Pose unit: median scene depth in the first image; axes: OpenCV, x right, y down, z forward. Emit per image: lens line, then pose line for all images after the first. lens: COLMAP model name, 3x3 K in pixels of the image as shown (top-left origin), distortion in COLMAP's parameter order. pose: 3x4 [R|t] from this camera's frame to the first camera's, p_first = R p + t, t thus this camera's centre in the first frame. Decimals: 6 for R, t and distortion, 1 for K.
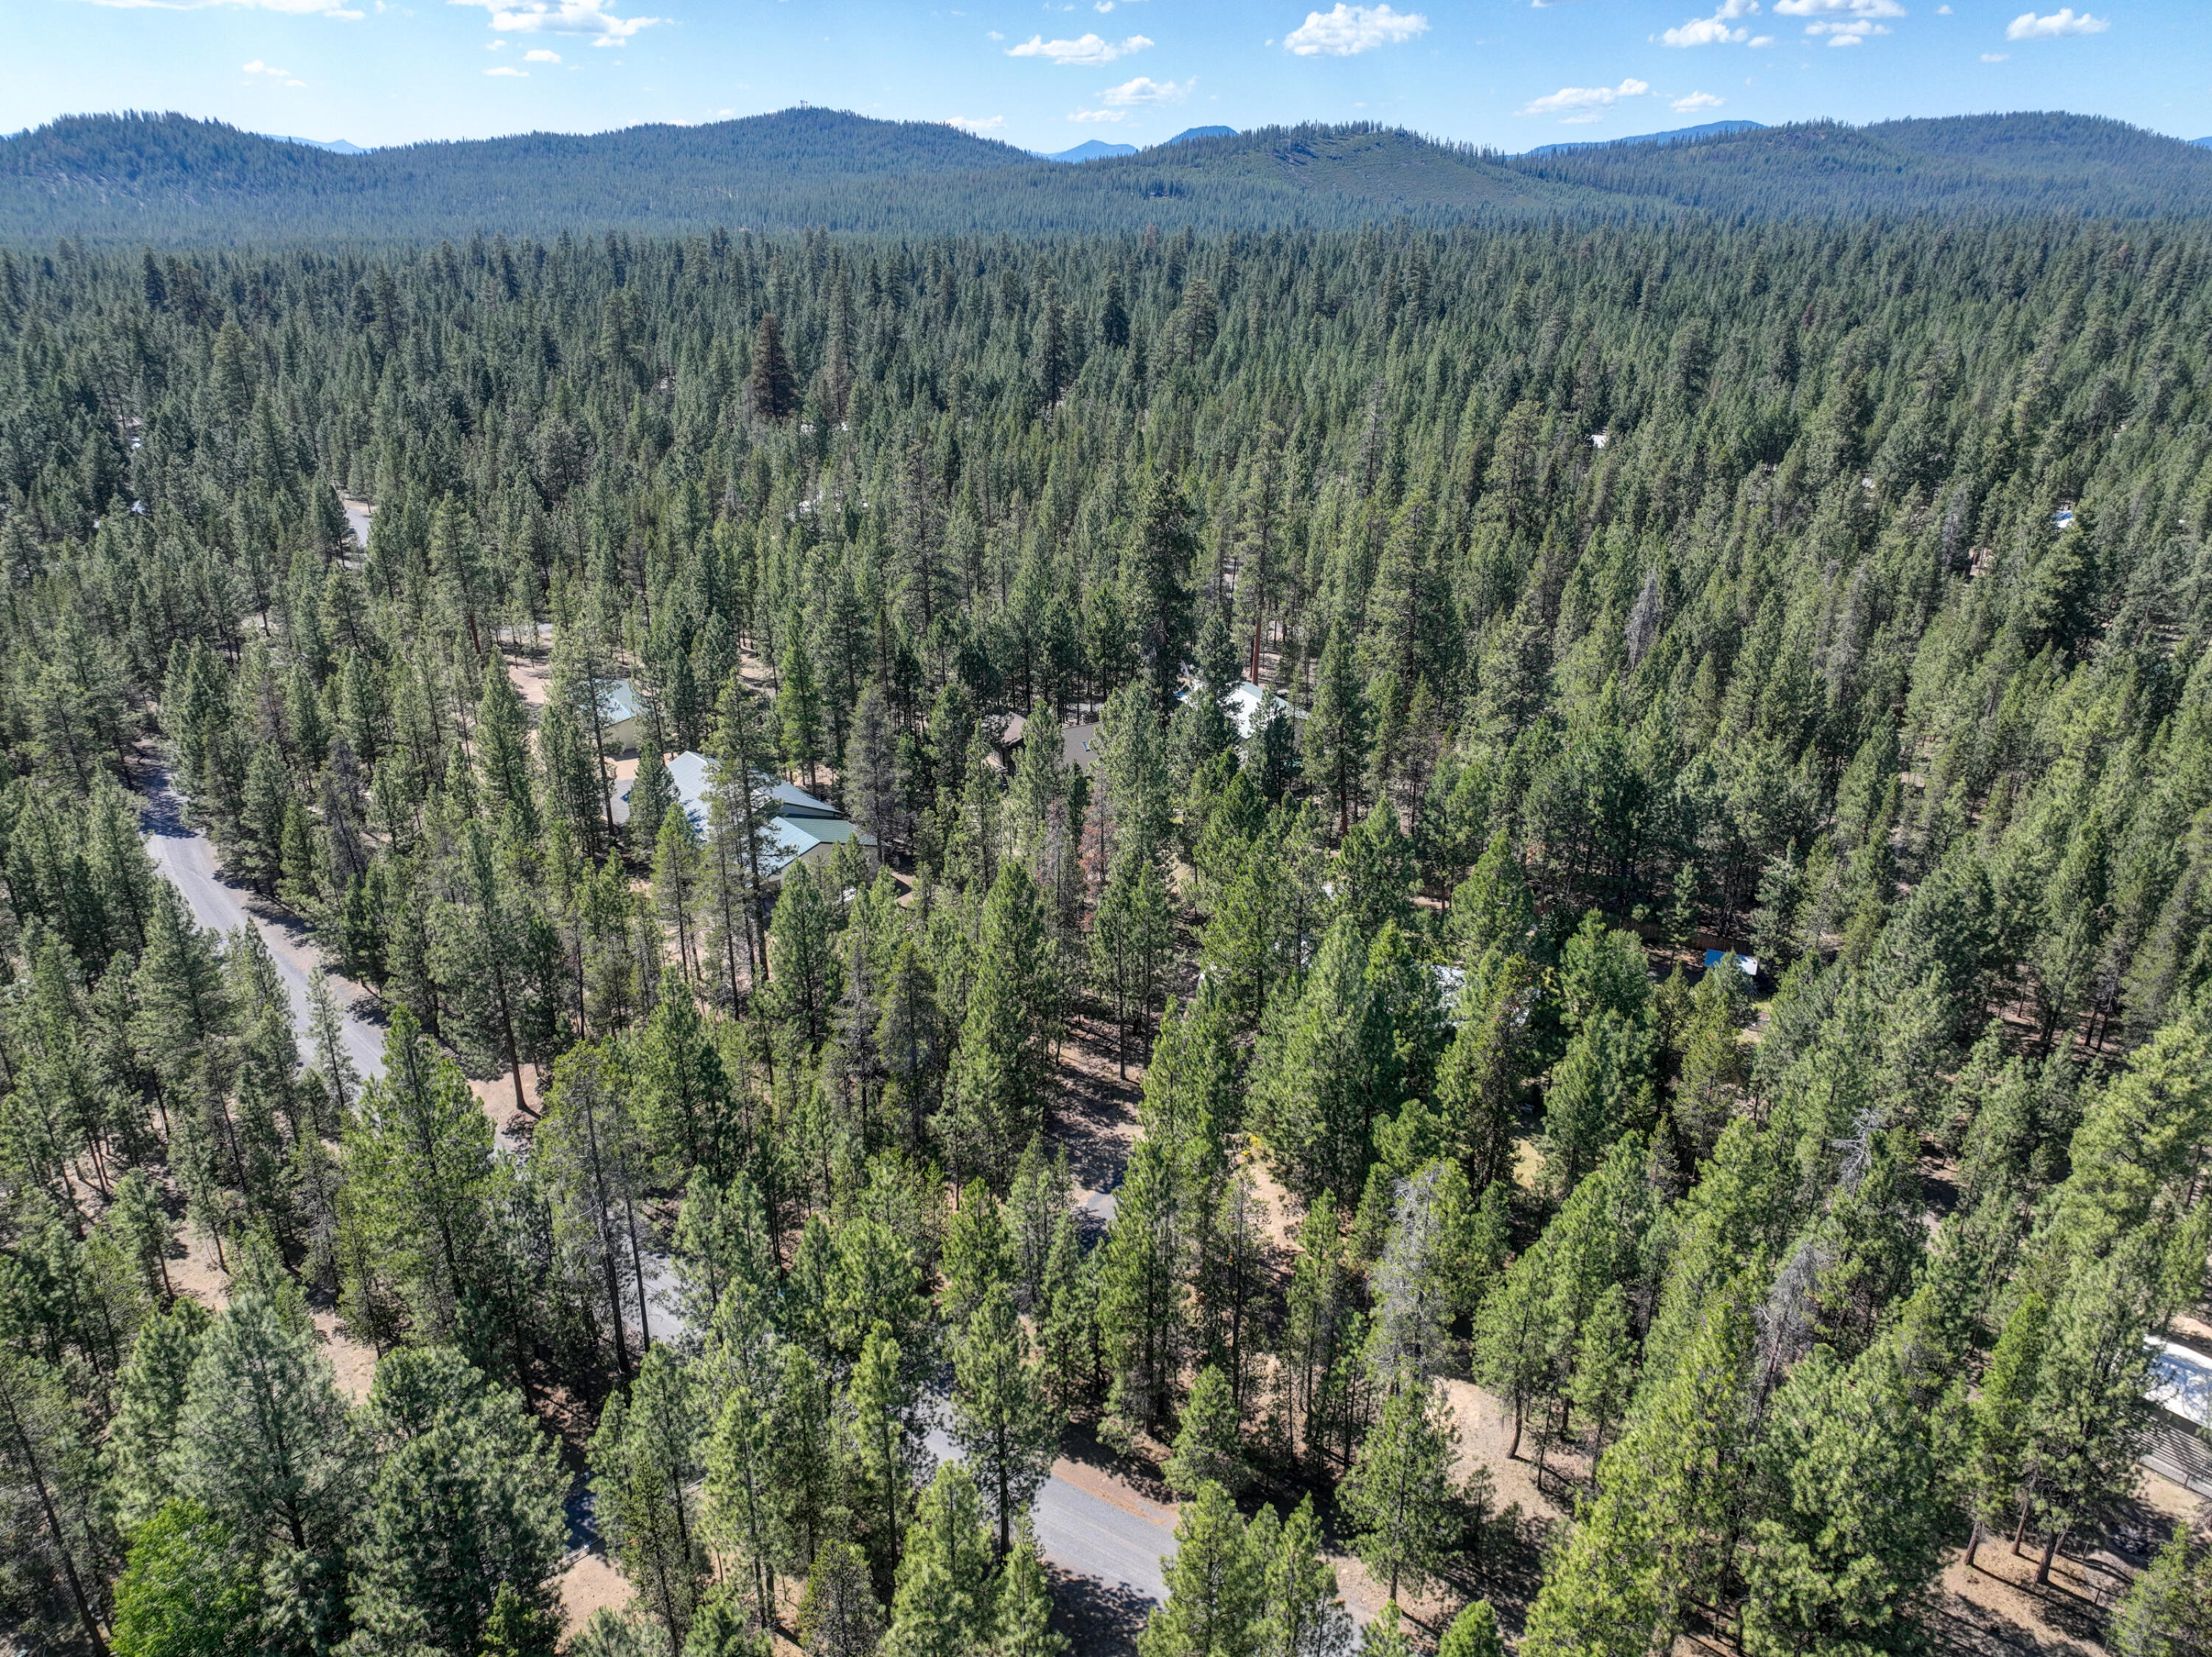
lens RADIAL K [[1561.9, 0, 1100.4], [0, 1561.9, 841.2], [0, 0, 1]] dist [0.003595, 0.017570]
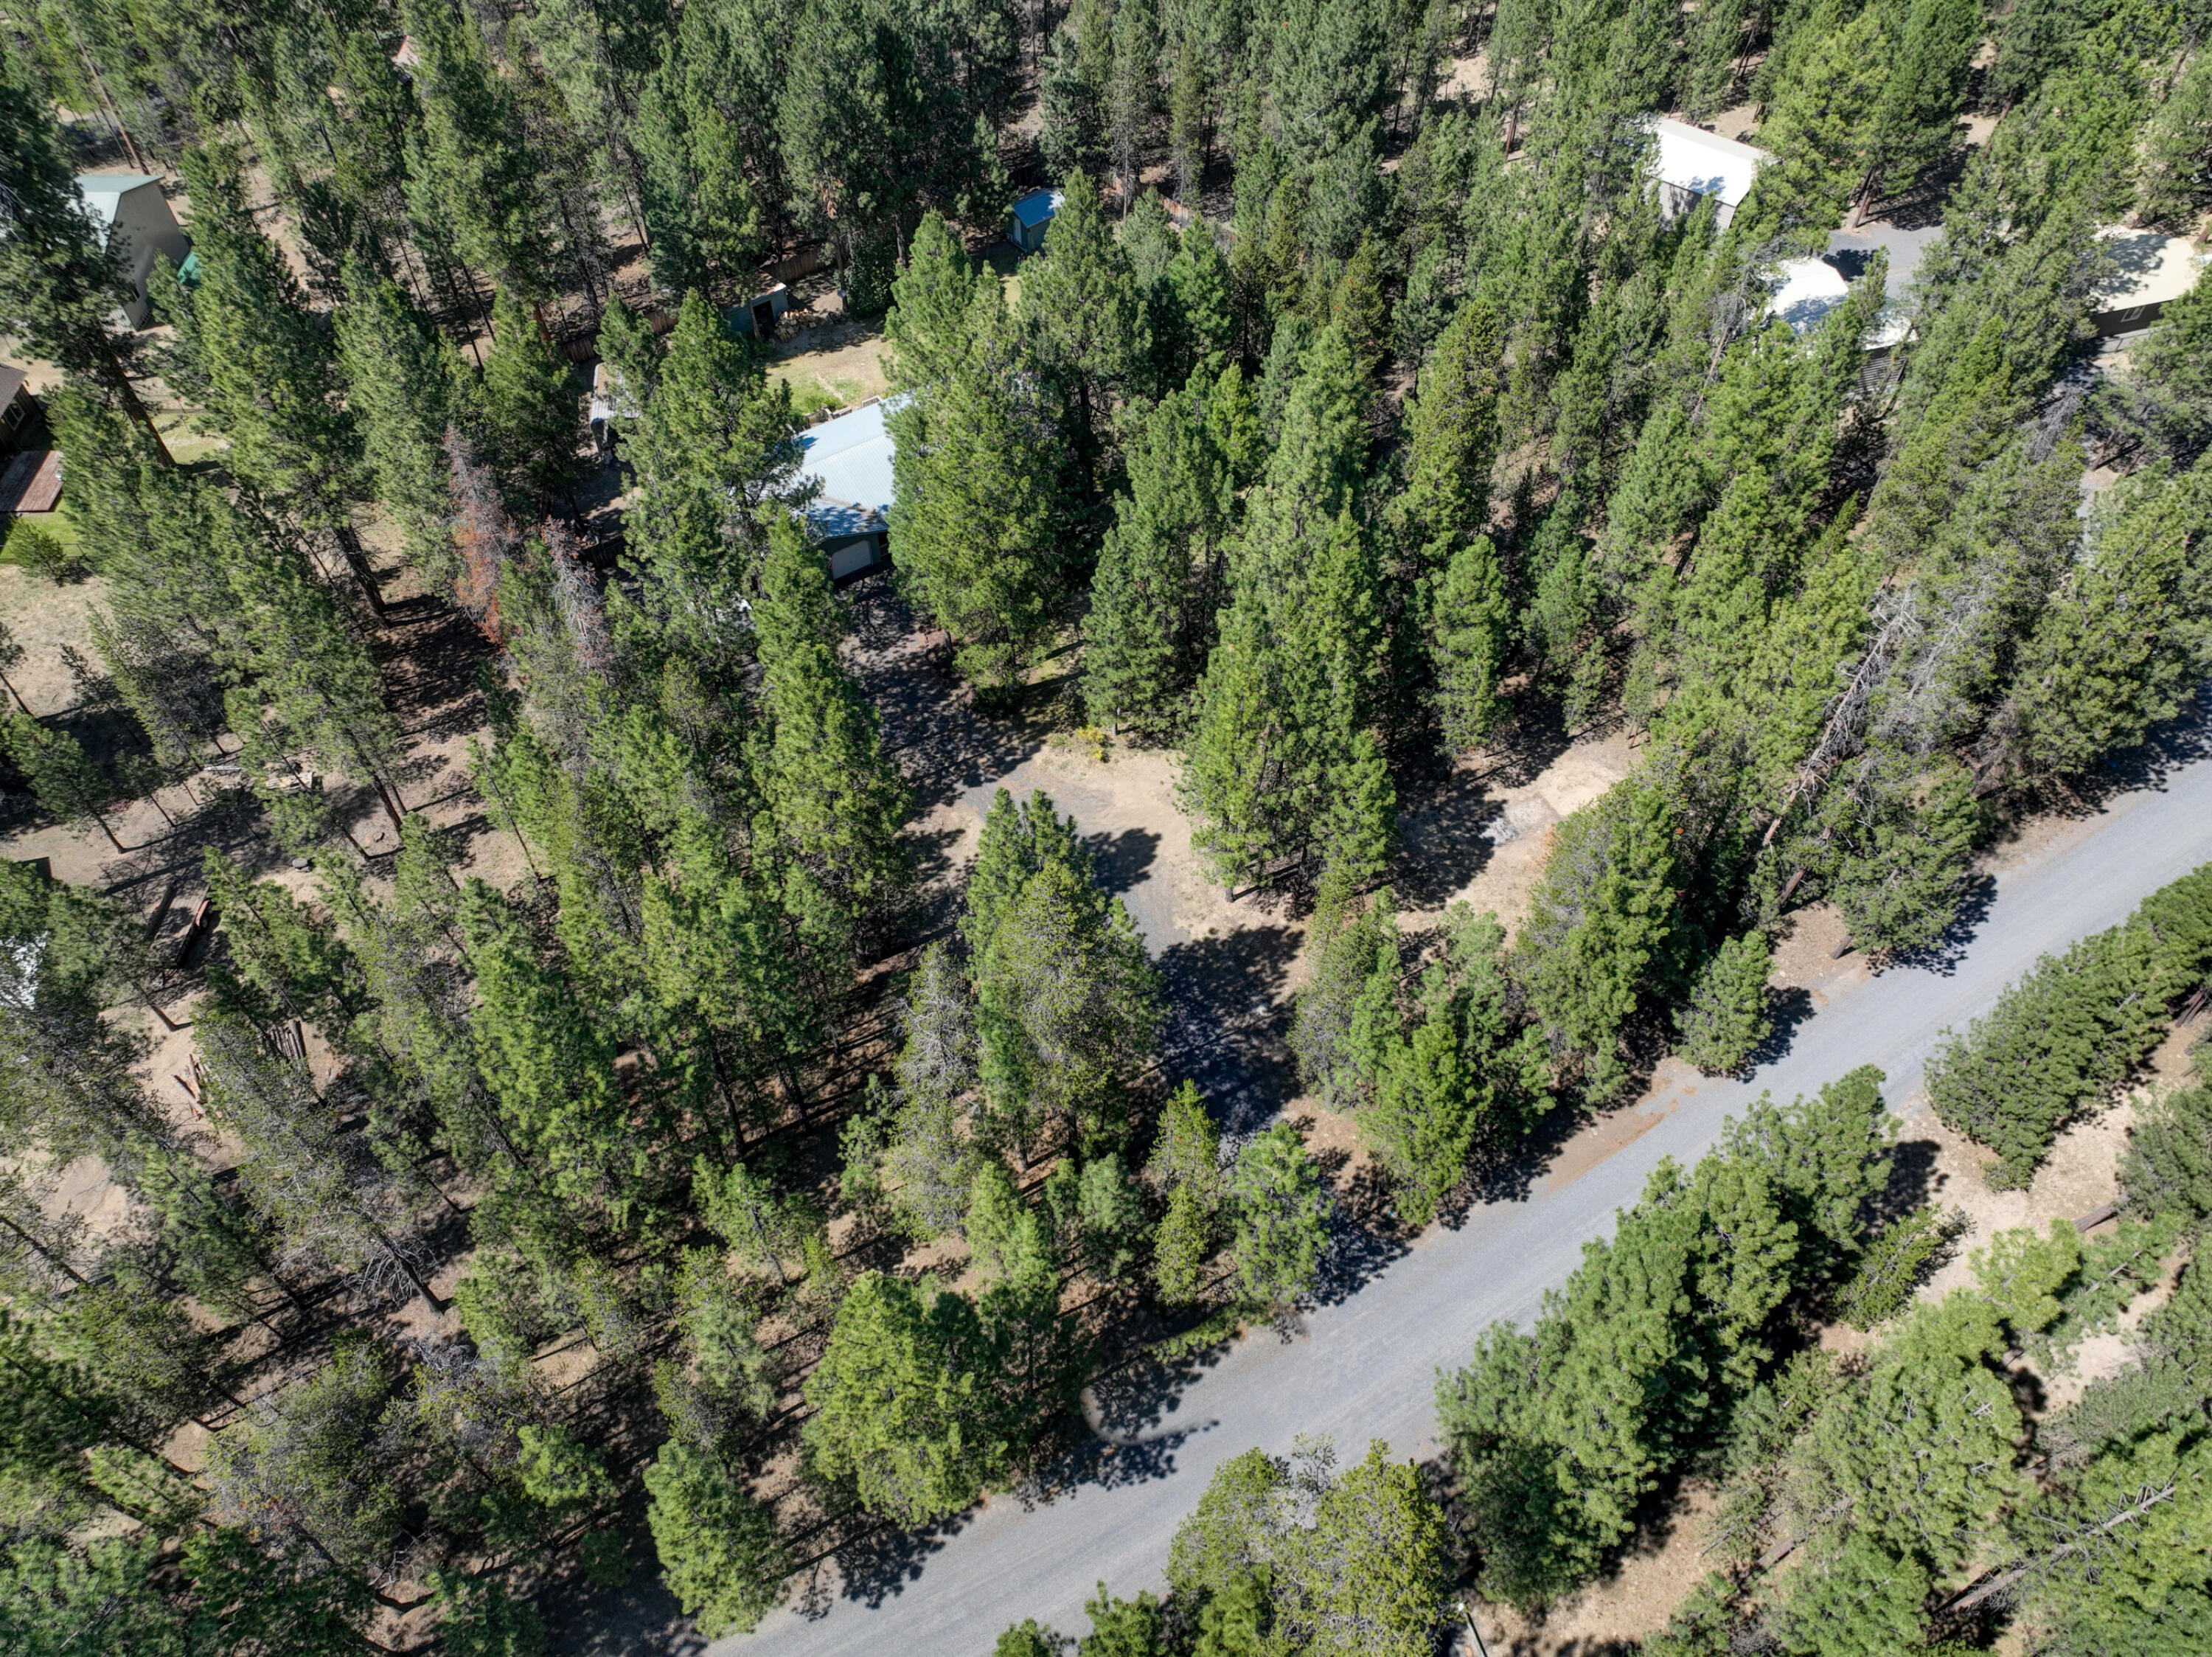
lens RADIAL K [[1561.9, 0, 1121.3], [0, 1561.9, 817.6], [0, 0, 1]] dist [0.003595, 0.017570]
pose [[0.421323, -0.706717, 0.568364, -0.283942], [0.352681, 0.705052, 0.615238, -0.191235], [-0.835526, -0.058763, 0.546300, 0.478785]]
